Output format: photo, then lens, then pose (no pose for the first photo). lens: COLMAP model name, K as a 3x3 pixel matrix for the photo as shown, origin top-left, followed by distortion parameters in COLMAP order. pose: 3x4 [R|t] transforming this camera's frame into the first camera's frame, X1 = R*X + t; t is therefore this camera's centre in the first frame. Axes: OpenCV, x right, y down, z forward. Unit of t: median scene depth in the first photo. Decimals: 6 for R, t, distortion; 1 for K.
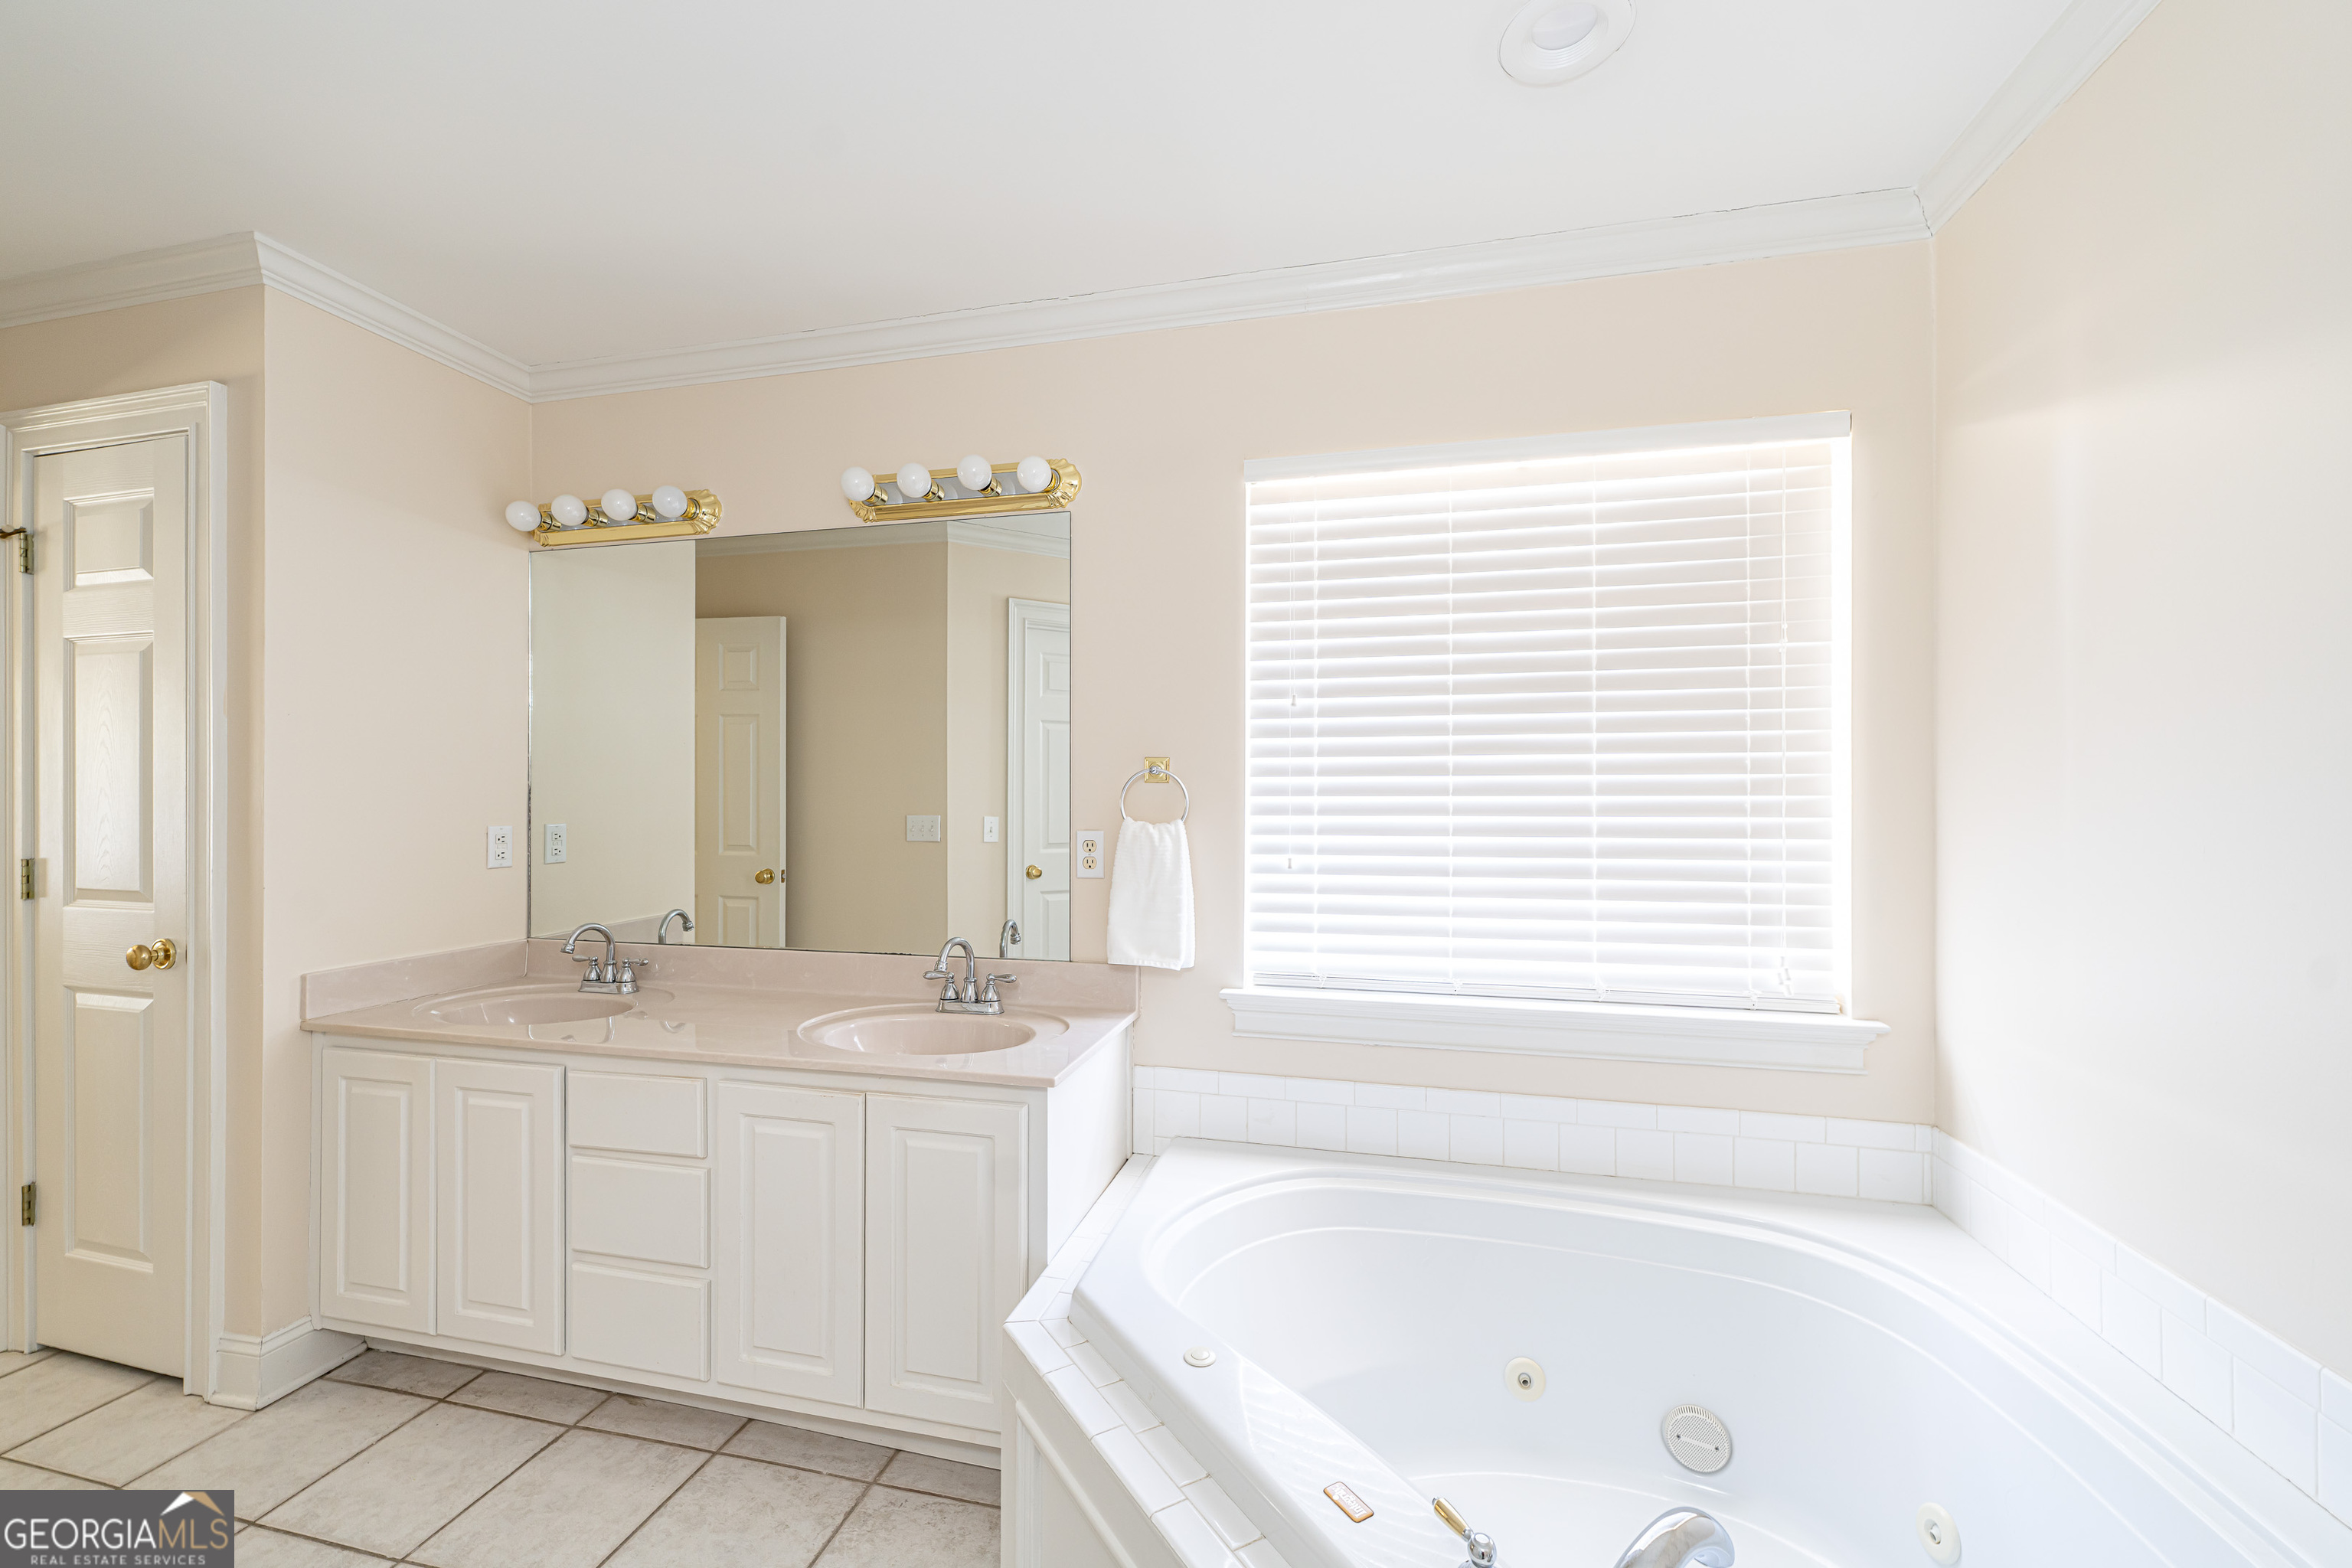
lens RADIAL K [[938.6, 0, 1163.2], [0, 938.6, 792.9], [0, 0, 1]] dist [0.000241, -0.000665]
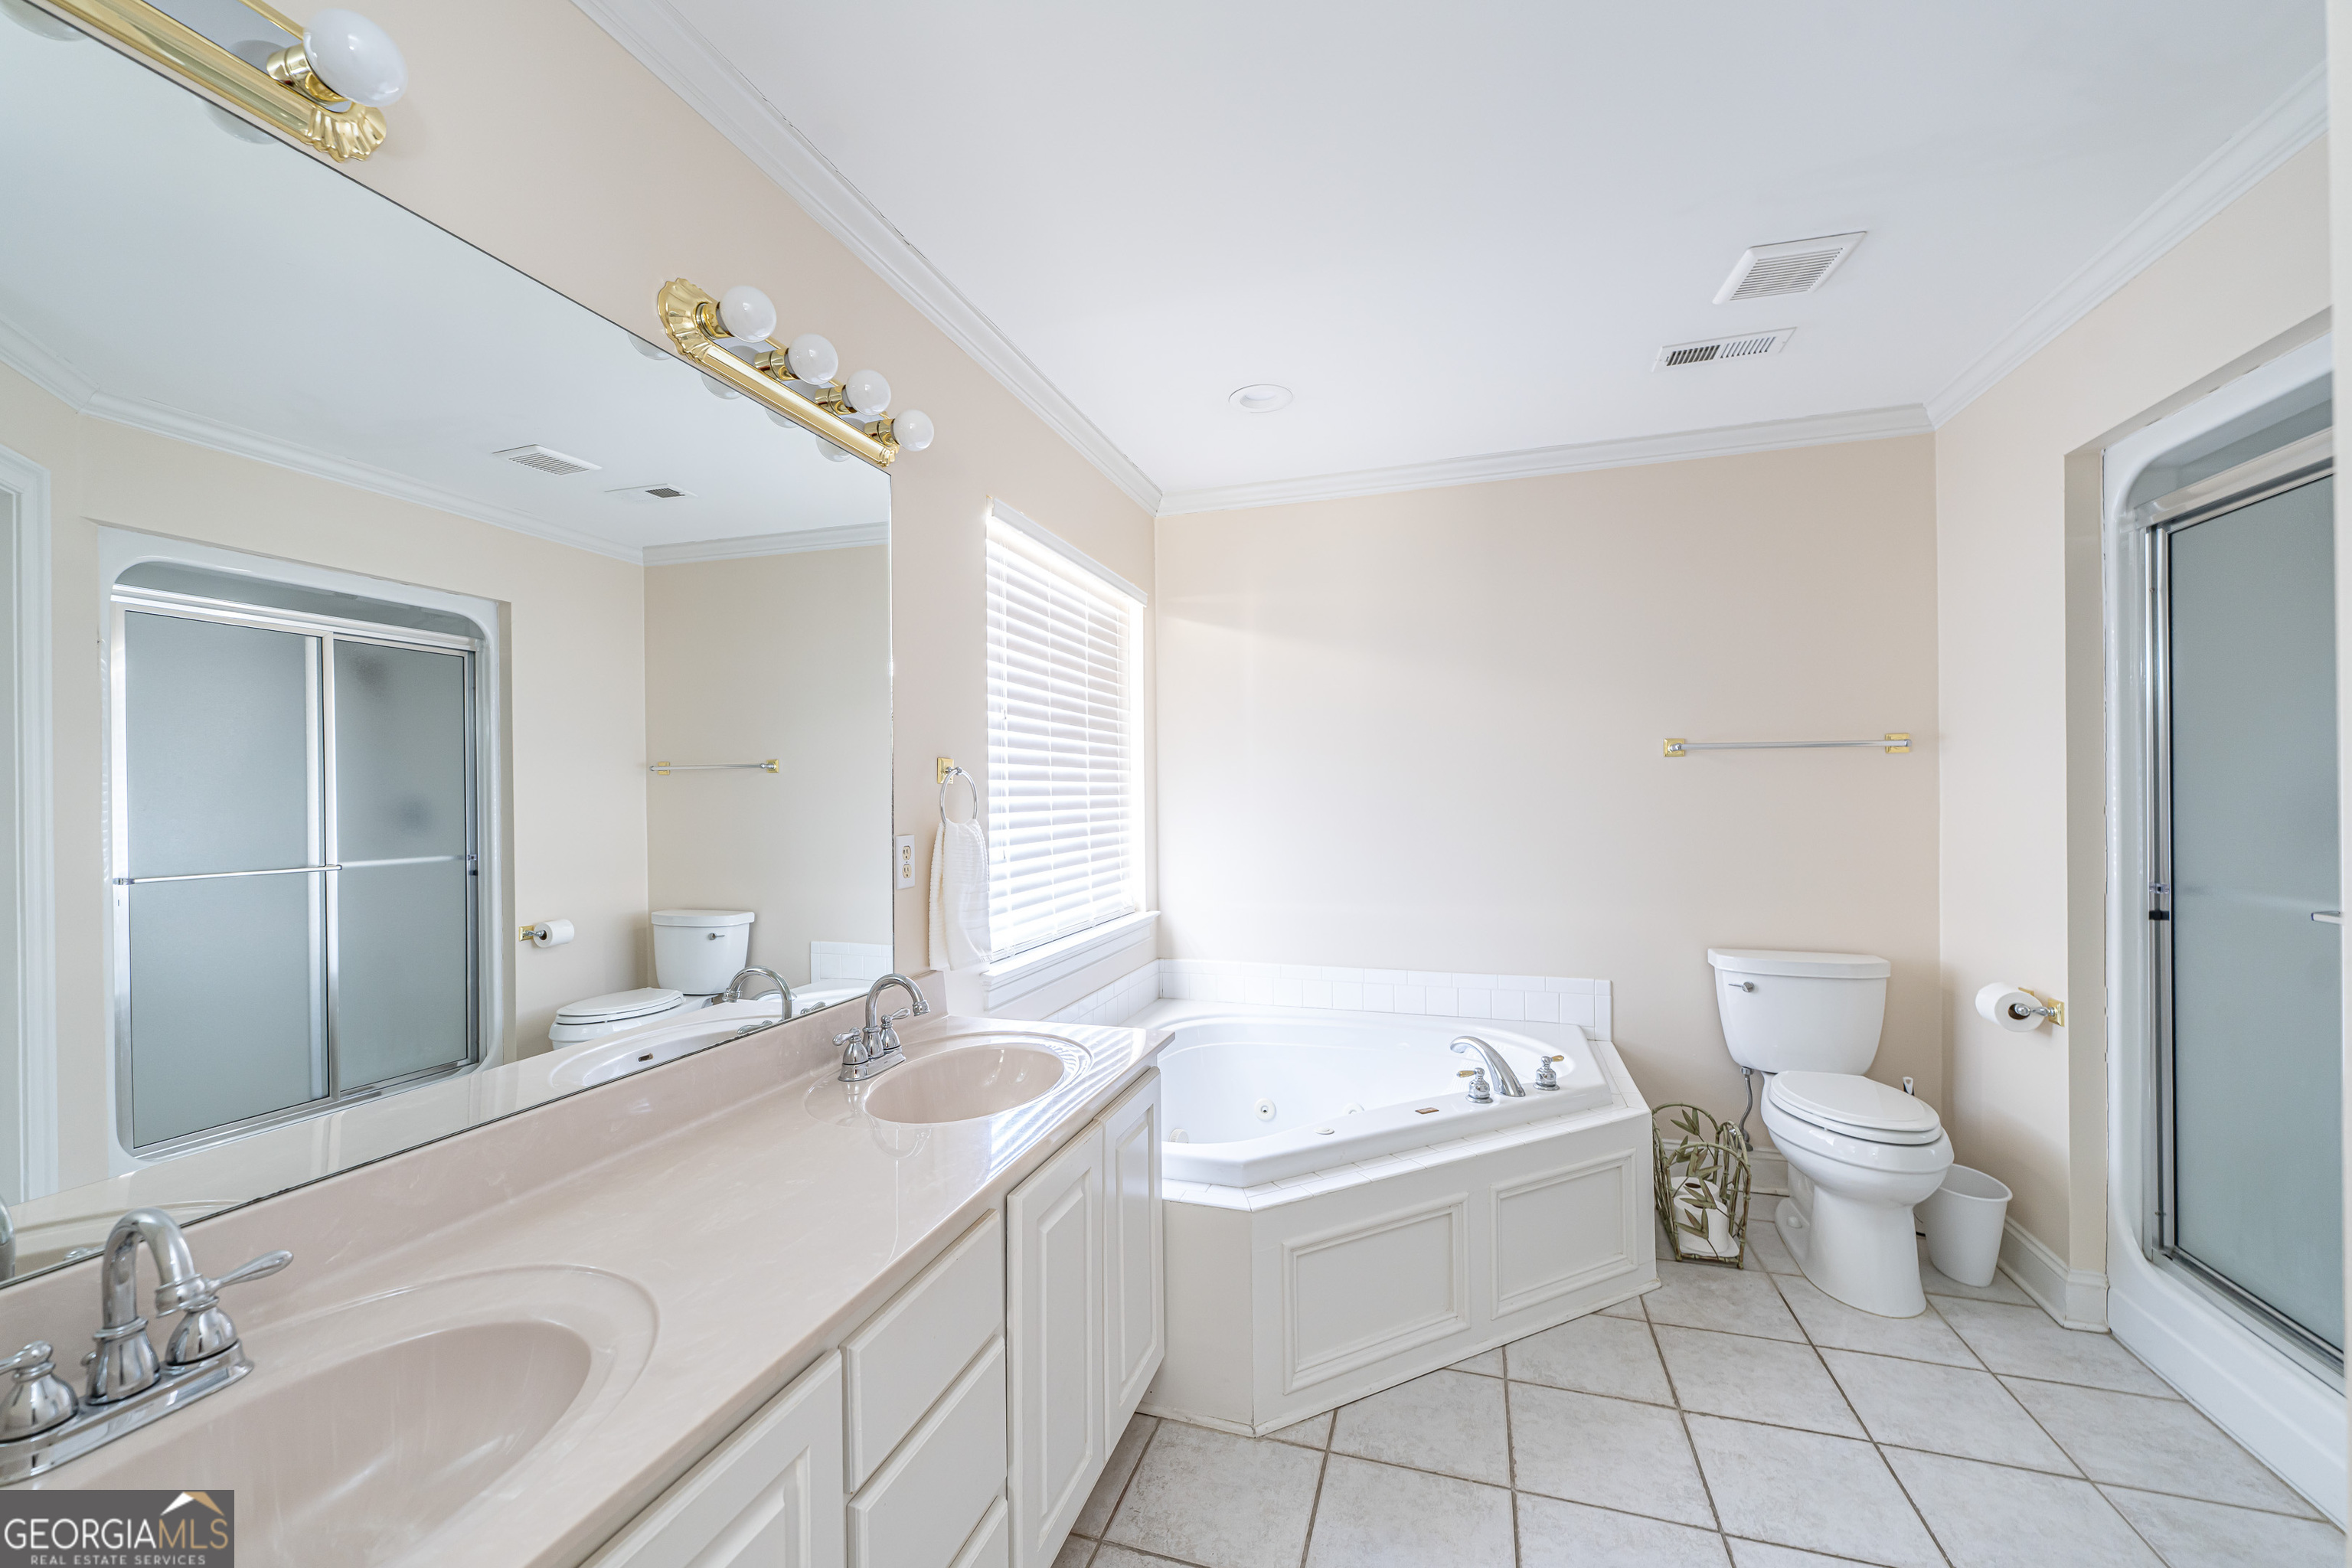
lens RADIAL K [[938.6, 0, 1163.2], [0, 938.6, 792.9], [0, 0, 1]] dist [0.000241, -0.000665]
pose [[0.073455, 0.002579, 0.997295, -1.078992], [0.007804, 0.999965, -0.003161, 0.003816], [-0.997268, 0.008015, 0.073433, 0.761458]]
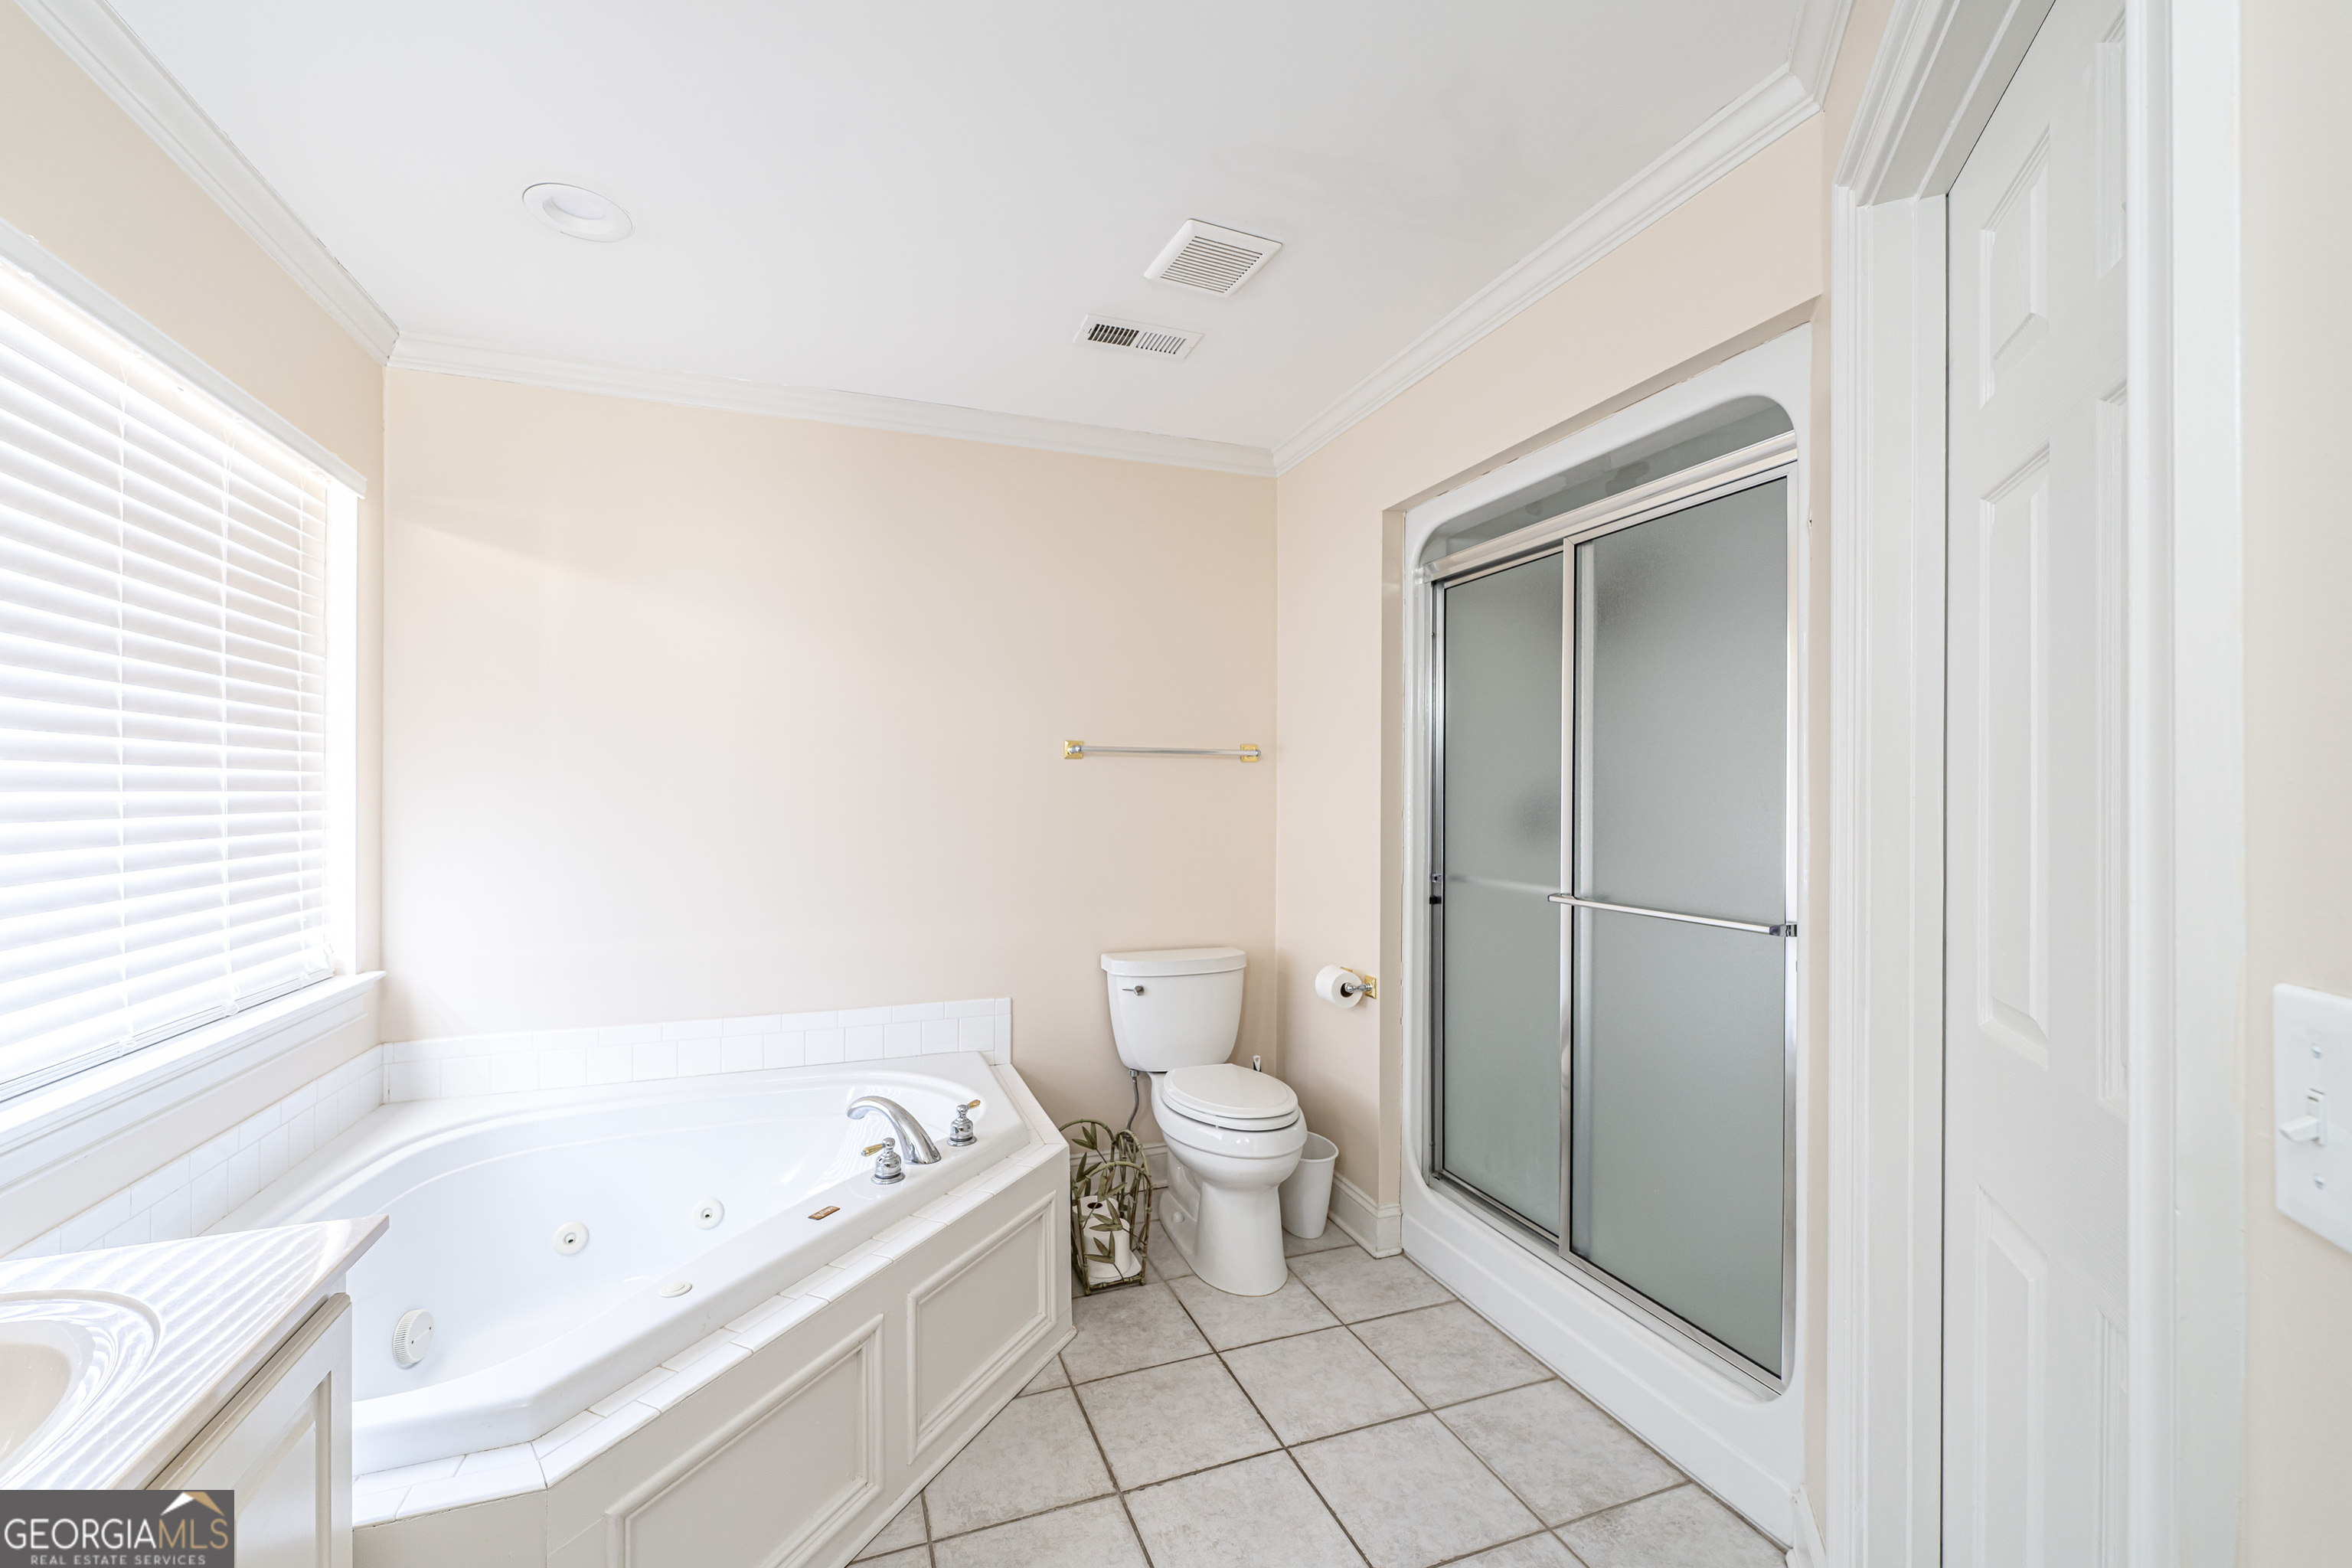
lens RADIAL K [[938.6, 0, 1163.2], [0, 938.6, 792.9], [0, 0, 1]] dist [0.000241, -0.000665]
pose [[-0.562044, 0.001075, 0.827107, -0.803652], [-0.002477, 0.999992, -0.002982, 0.004247], [-0.827104, -0.003725, -0.562037, 0.757402]]
